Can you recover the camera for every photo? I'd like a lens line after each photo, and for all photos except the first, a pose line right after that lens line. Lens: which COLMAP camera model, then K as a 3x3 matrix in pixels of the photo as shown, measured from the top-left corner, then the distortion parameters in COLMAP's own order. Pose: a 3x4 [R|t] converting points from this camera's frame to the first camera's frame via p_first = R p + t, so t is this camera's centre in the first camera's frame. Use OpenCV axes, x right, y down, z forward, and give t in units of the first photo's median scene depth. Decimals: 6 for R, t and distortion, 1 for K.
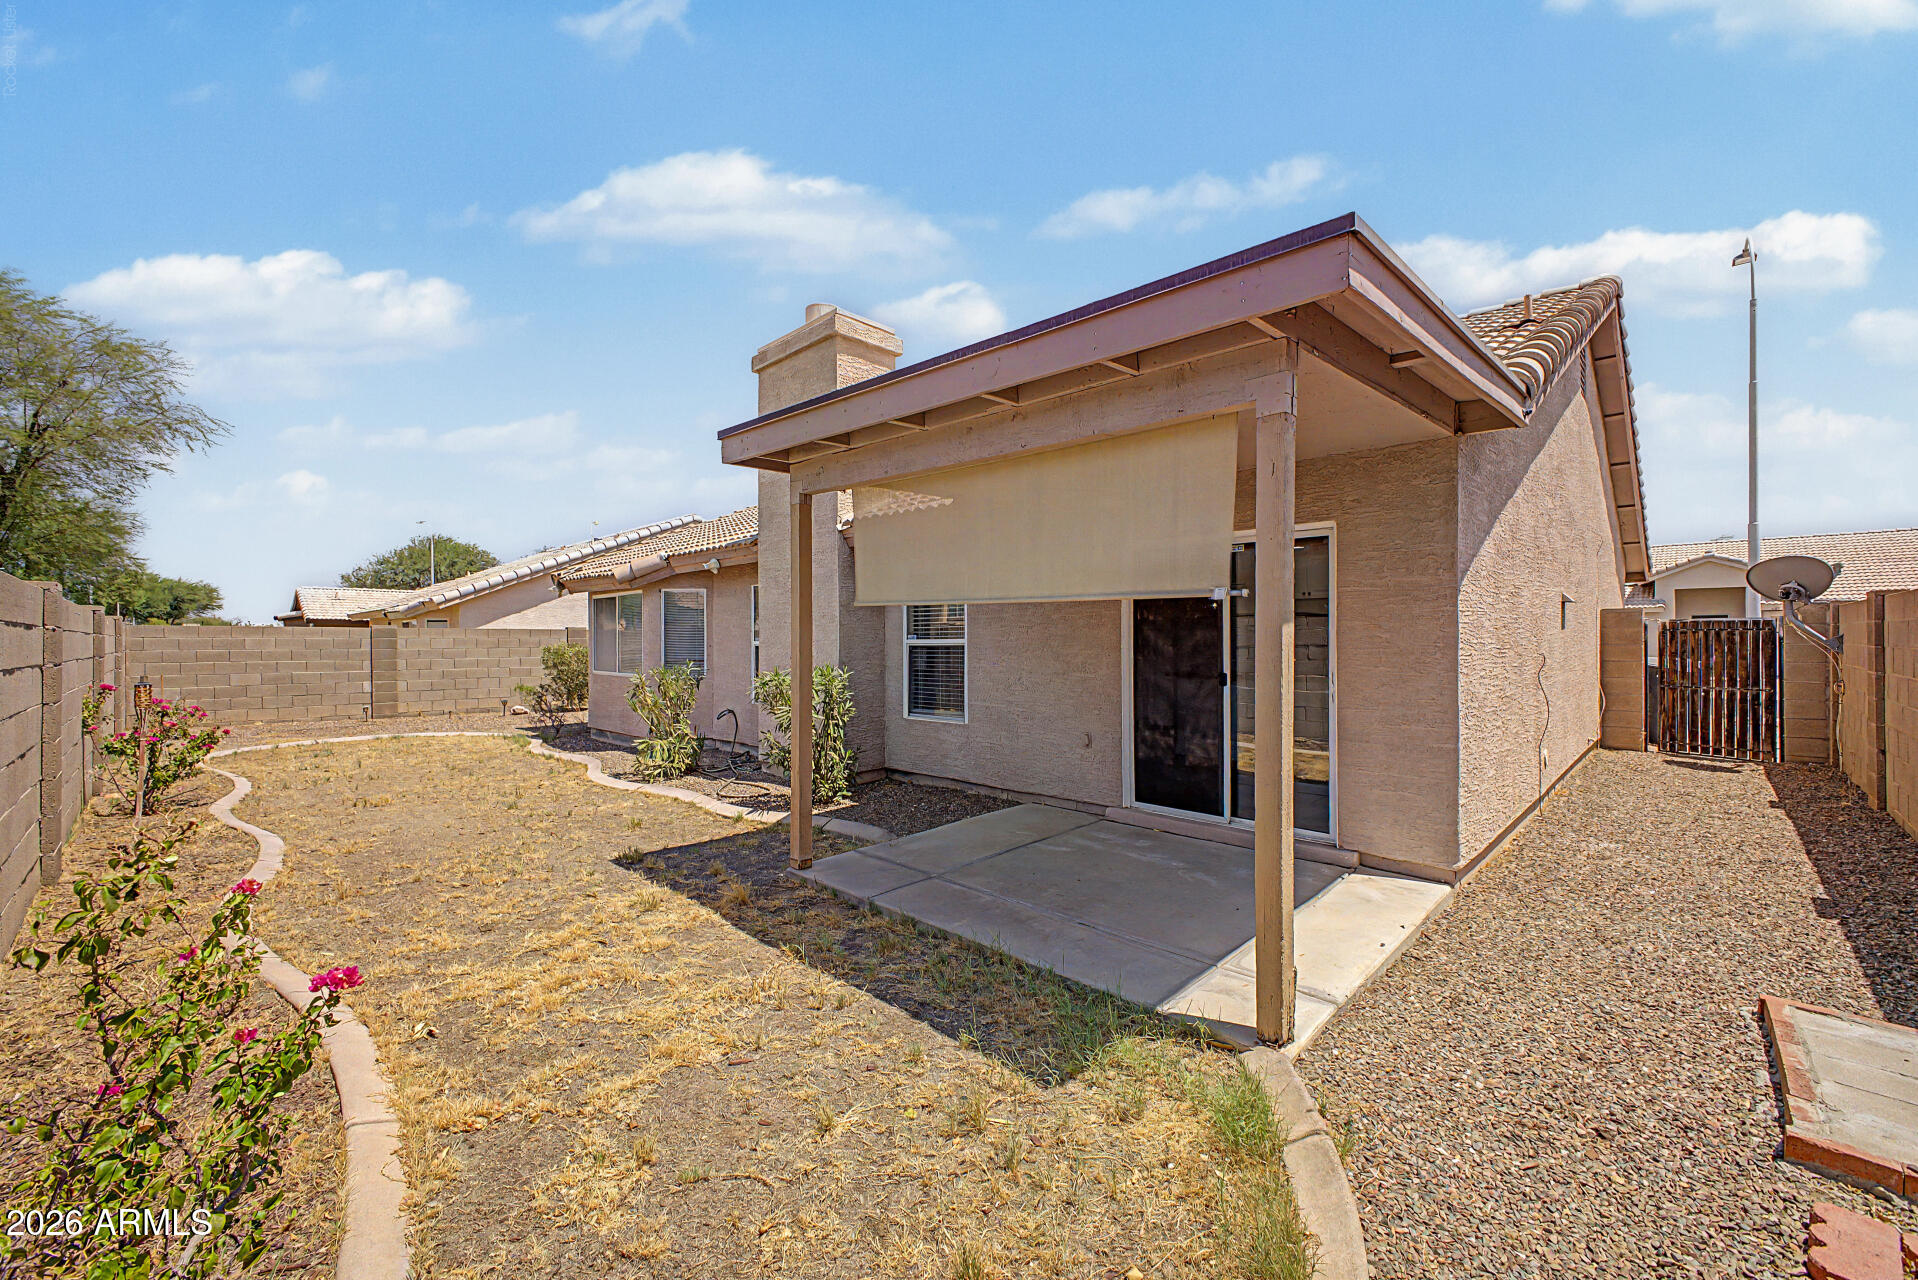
lens RADIAL K [[754.6, 0, 967.2], [0, 754.6, 632.3], [0, 0, 1]] dist [0.008467, -0.002201]
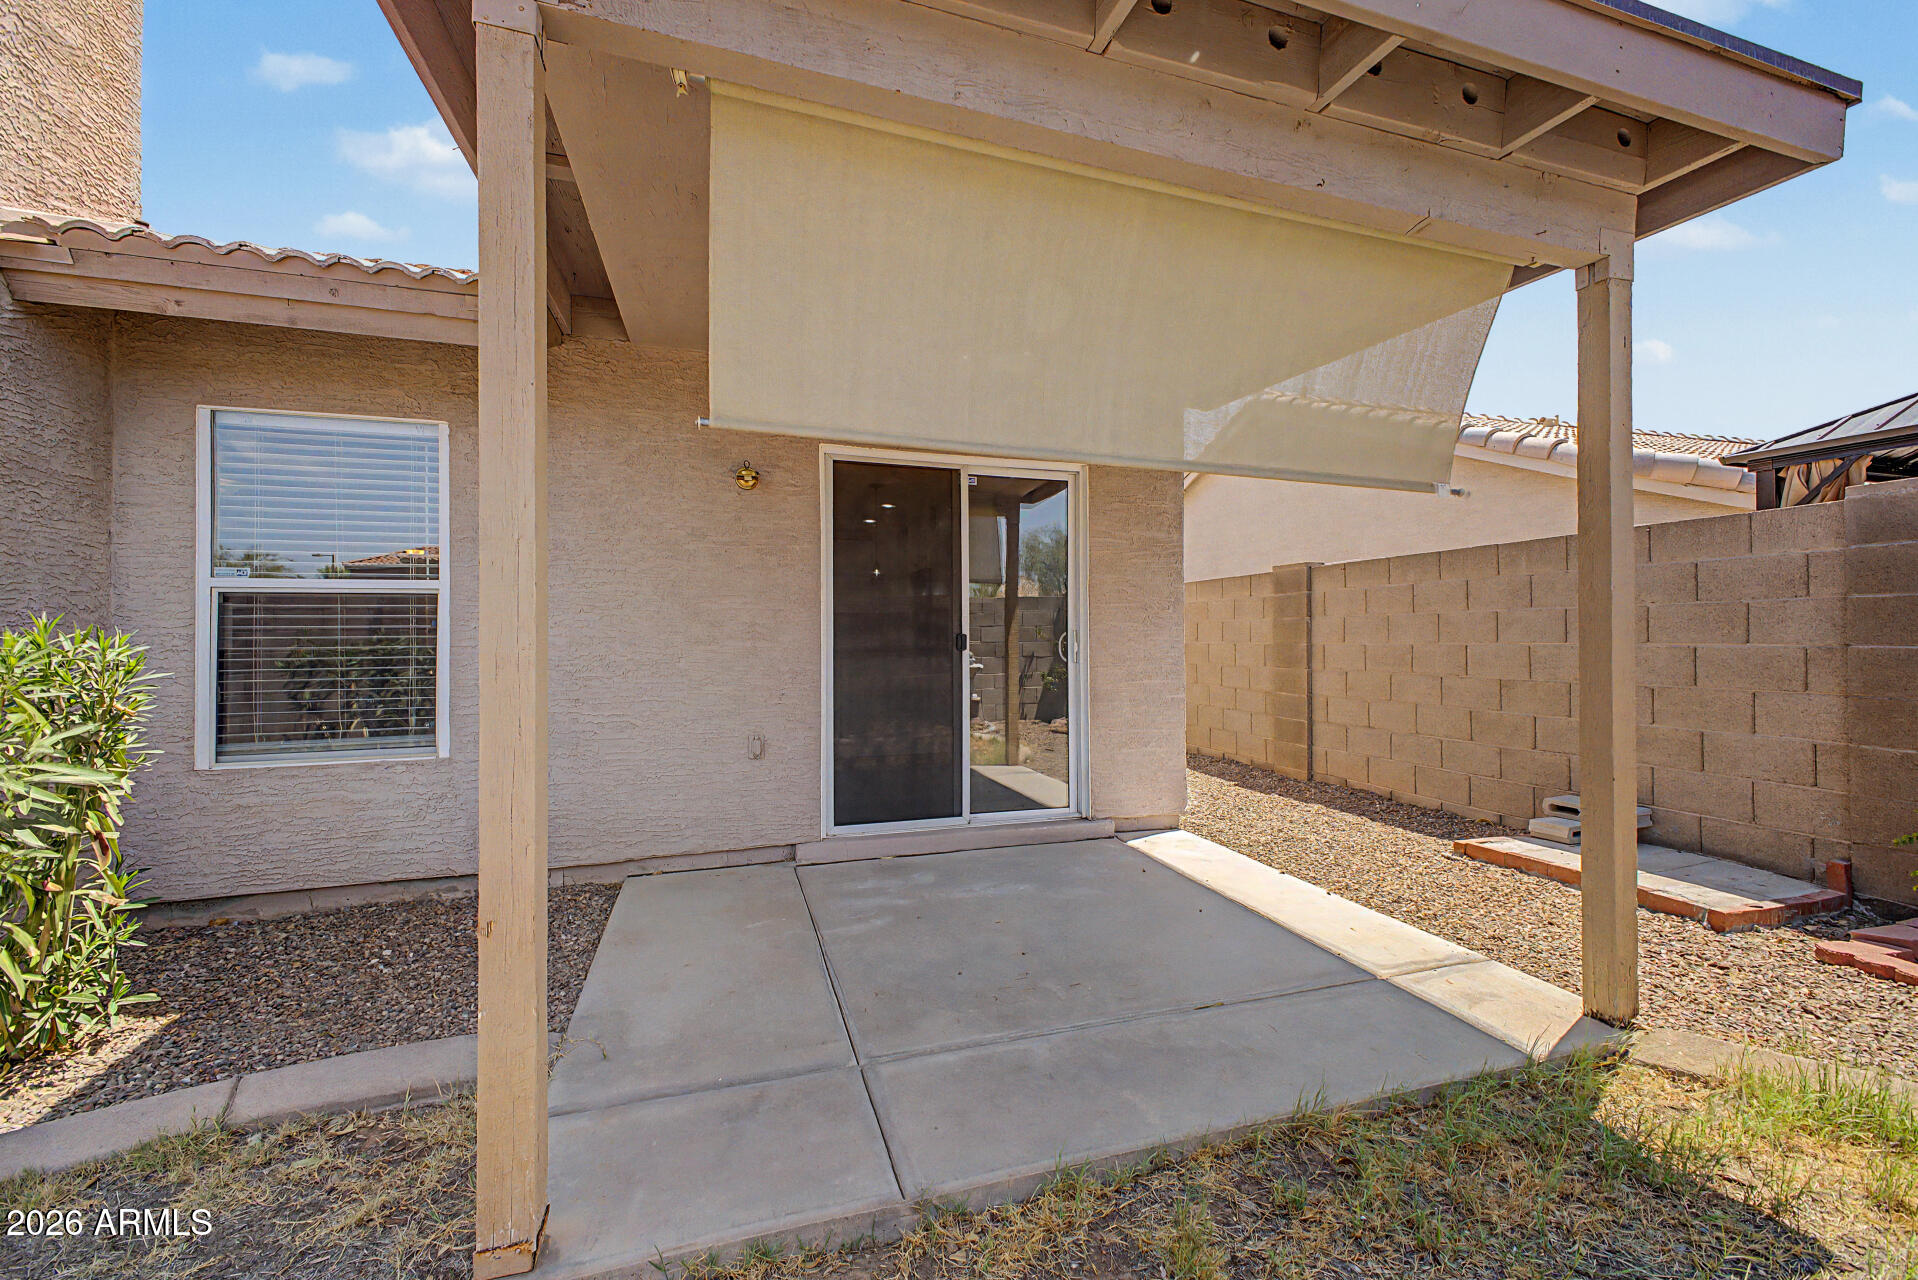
lens RADIAL K [[754.6, 0, 957.5], [0, 754.6, 639.3], [0, 0, 1]] dist [0.008467, -0.002201]
pose [[0.478636, 0.002900, 0.878008, -0.448972], [-0.002297, 0.999995, -0.002051, 0.076774], [-0.878010, -0.001035, 0.478641, 0.798646]]
